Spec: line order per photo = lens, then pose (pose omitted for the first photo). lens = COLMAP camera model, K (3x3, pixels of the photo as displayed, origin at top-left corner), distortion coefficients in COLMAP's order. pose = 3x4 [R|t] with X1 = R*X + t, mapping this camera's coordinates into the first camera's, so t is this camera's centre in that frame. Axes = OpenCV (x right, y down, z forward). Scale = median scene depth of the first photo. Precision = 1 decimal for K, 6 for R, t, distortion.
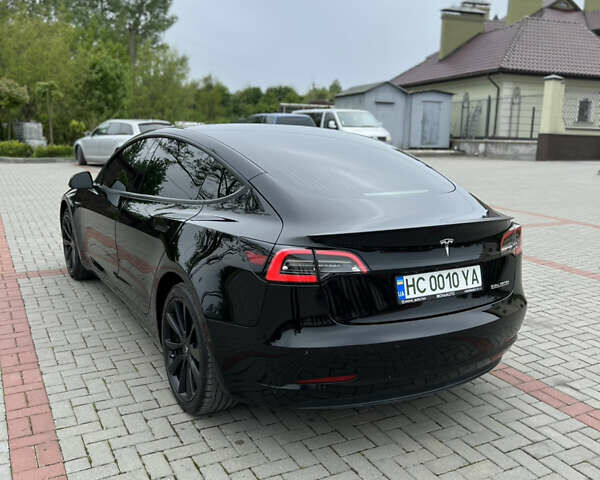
lens RADIAL K [[585.5, 0, 295.0], [0, 585.5, 238.5], [0, 0, 1]] dist [0.094399, -0.173397]
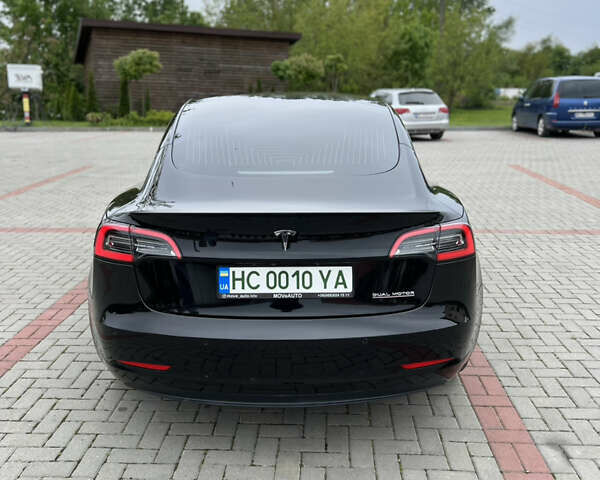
lens RADIAL K [[585.5, 0, 295.0], [0, 585.5, 238.5], [0, 0, 1]] dist [0.094399, -0.173397]
pose [[0.868480, 0.102553, -0.485000, 0.655035], [-0.077930, 0.994447, 0.070728, -0.045820], [0.489560, -0.023630, 0.871649, 0.270843]]
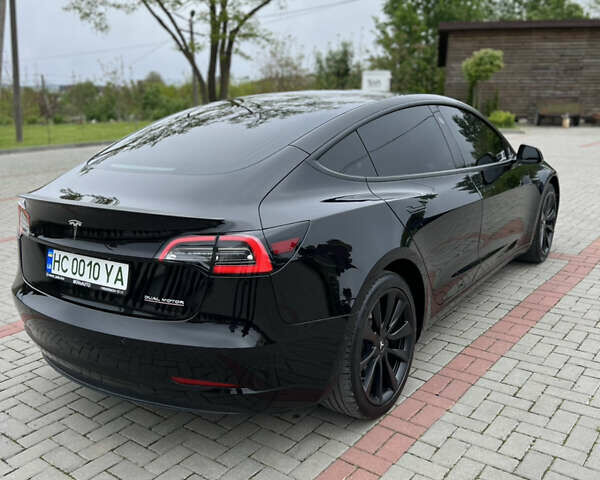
lens RADIAL K [[585.5, 0, 295.0], [0, 585.5, 238.5], [0, 0, 1]] dist [0.094399, -0.173397]
pose [[0.426016, 0.185324, -0.885531, 1.155842], [-0.143157, 0.980272, 0.136280, -0.136804], [0.893318, 0.068712, 0.444142, 0.874261]]
